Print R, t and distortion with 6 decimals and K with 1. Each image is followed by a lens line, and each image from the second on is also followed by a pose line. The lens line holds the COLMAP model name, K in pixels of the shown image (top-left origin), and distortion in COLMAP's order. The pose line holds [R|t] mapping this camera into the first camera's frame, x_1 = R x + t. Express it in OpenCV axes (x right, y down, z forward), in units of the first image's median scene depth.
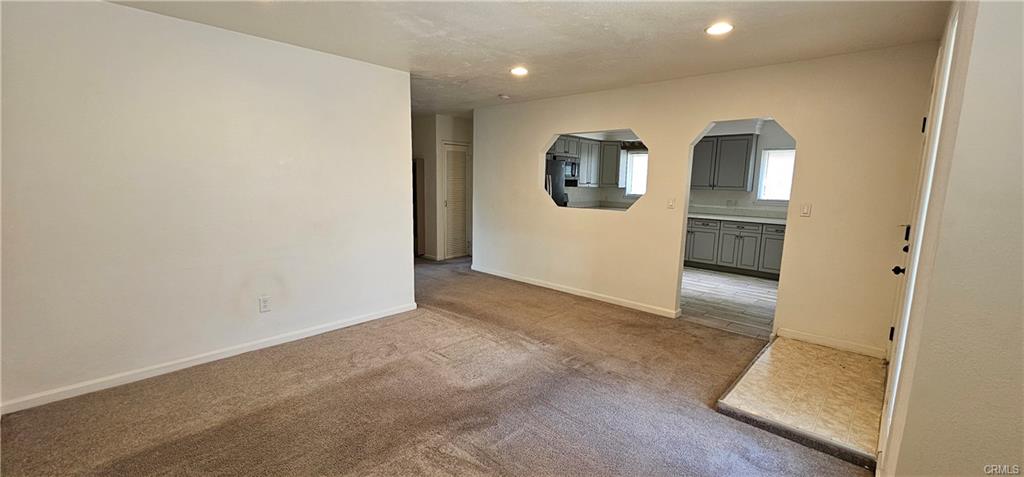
lens RADIAL K [[418.6, 0, 513.7], [0, 418.6, 241.1], [0, 0, 1]] dist [-0.002780, 0.001367]
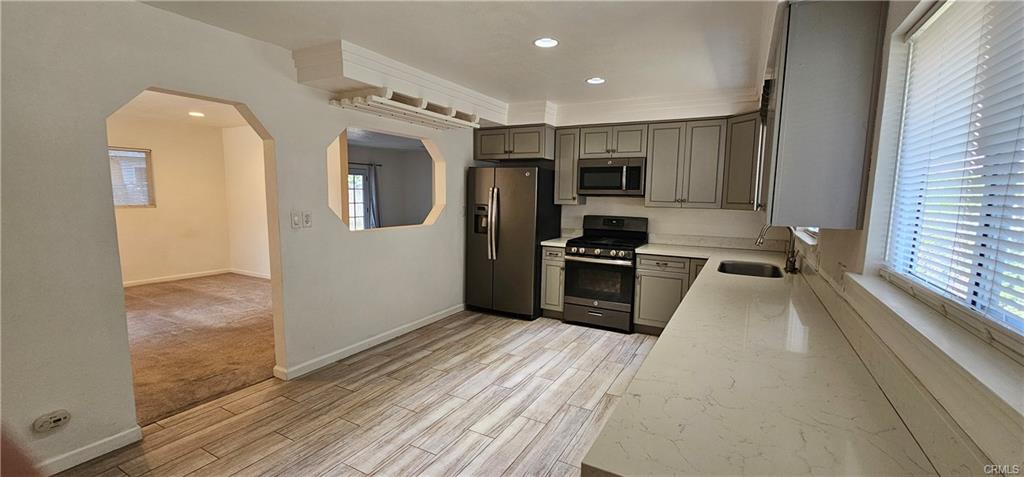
lens RADIAL K [[418.6, 0, 513.6], [0, 418.6, 243.0], [0, 0, 1]] dist [-0.002780, 0.001367]
pose [[0.238318, 0.097448, -0.966286, 0.719011], [-0.149305, 0.986802, 0.062693, -0.094457], [0.959642, 0.129331, 0.249722, 0.727448]]
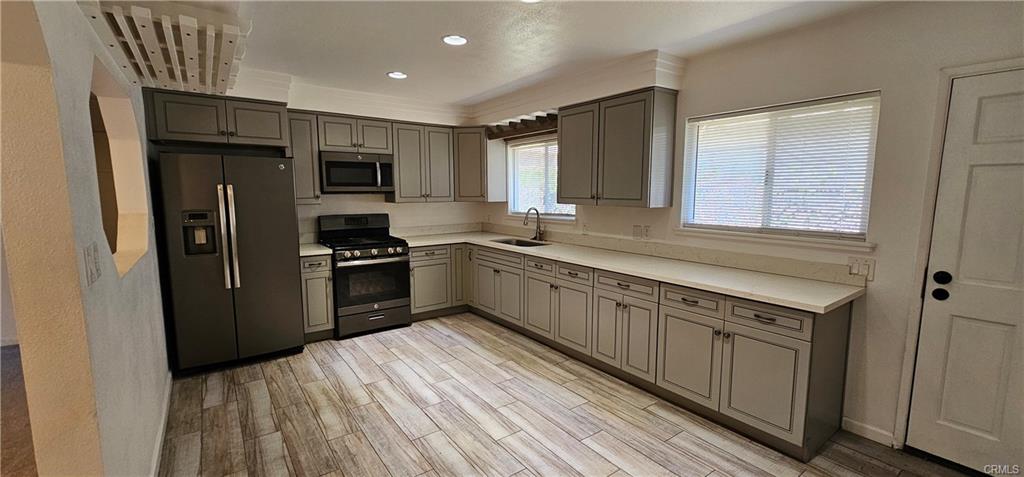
lens RADIAL K [[418.6, 0, 517.6], [0, 418.6, 241.3], [0, 0, 1]] dist [-0.002780, 0.001367]
pose [[0.983286, 0.000497, -0.182066, 0.462059], [-0.005211, 0.999663, -0.025415, -0.063234], [0.181992, 0.025939, 0.982958, 0.467491]]
